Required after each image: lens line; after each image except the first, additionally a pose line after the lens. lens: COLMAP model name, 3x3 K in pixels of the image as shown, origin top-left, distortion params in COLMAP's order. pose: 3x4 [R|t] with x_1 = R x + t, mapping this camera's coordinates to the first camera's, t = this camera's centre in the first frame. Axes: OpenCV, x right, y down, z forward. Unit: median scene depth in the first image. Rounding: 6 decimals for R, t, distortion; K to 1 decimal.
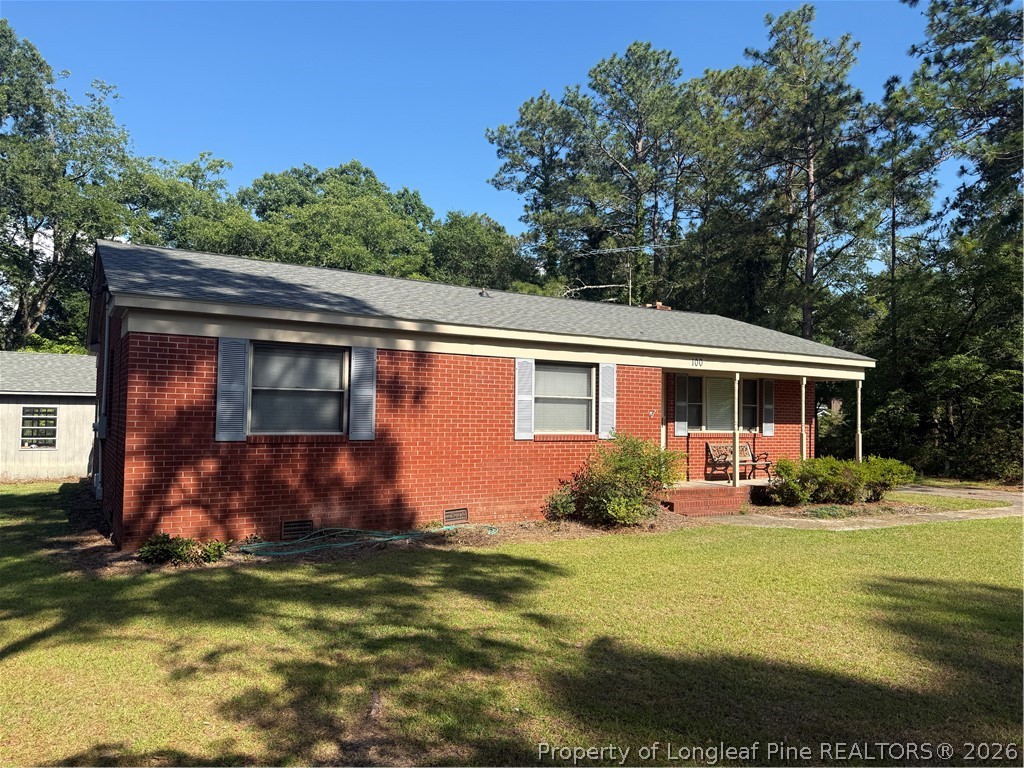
lens RADIAL K [[731.5, 0, 508.6], [0, 731.5, 376.7], [0, 0, 1]] dist [0.028442, -0.032633]
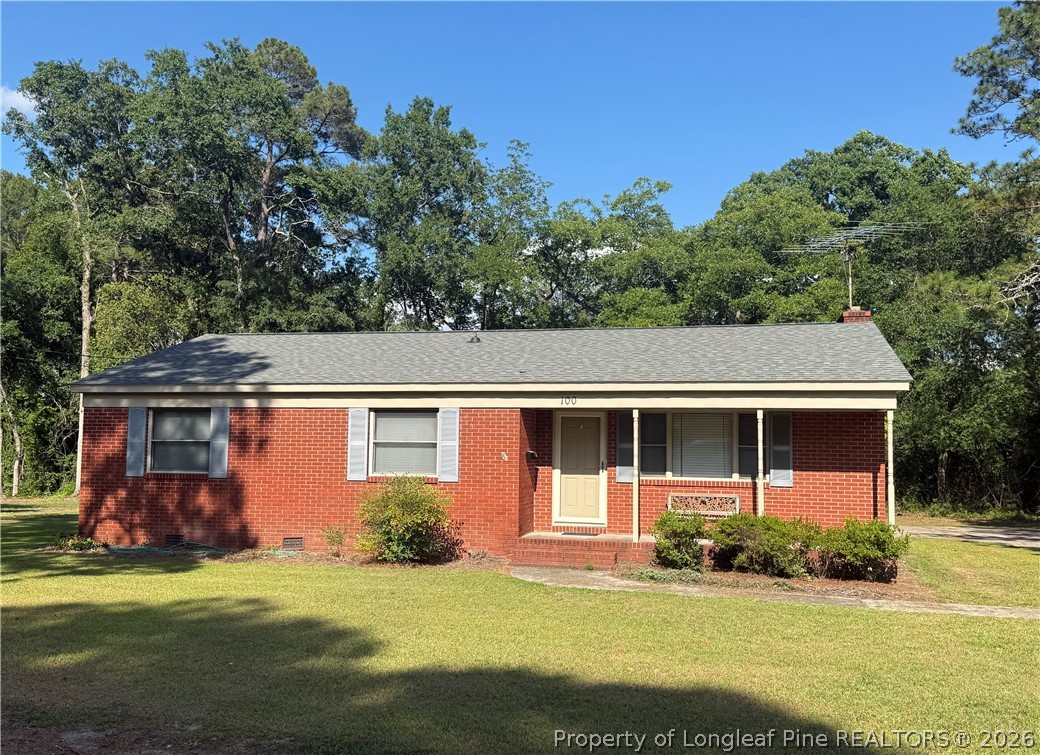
lens RADIAL K [[929.3, 0, 517.7], [0, 929.3, 377.2], [0, 0, 1]] dist [0.084691, -0.124989]
pose [[0.706461, -0.058700, -0.705313, 1.350888], [0.037616, 0.998260, -0.045403, 0.002068], [0.706751, 0.005544, 0.707441, 0.183477]]
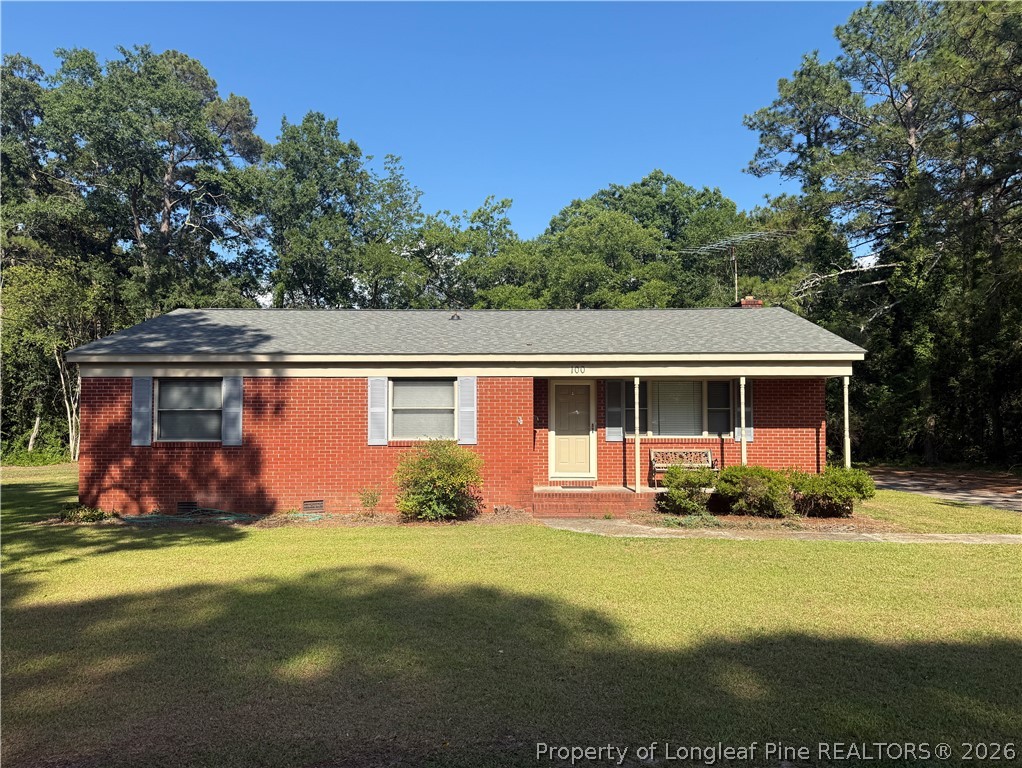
lens RADIAL K [[730.1, 0, 517.3], [0, 730.1, 384.0], [0, 0, 1]] dist [0.028442, -0.032633]
pose [[0.849534, -0.038629, -0.526117, 0.943308], [0.043466, 0.999050, -0.003168, 0.000190], [0.525740, -0.020177, 0.850406, 0.123412]]
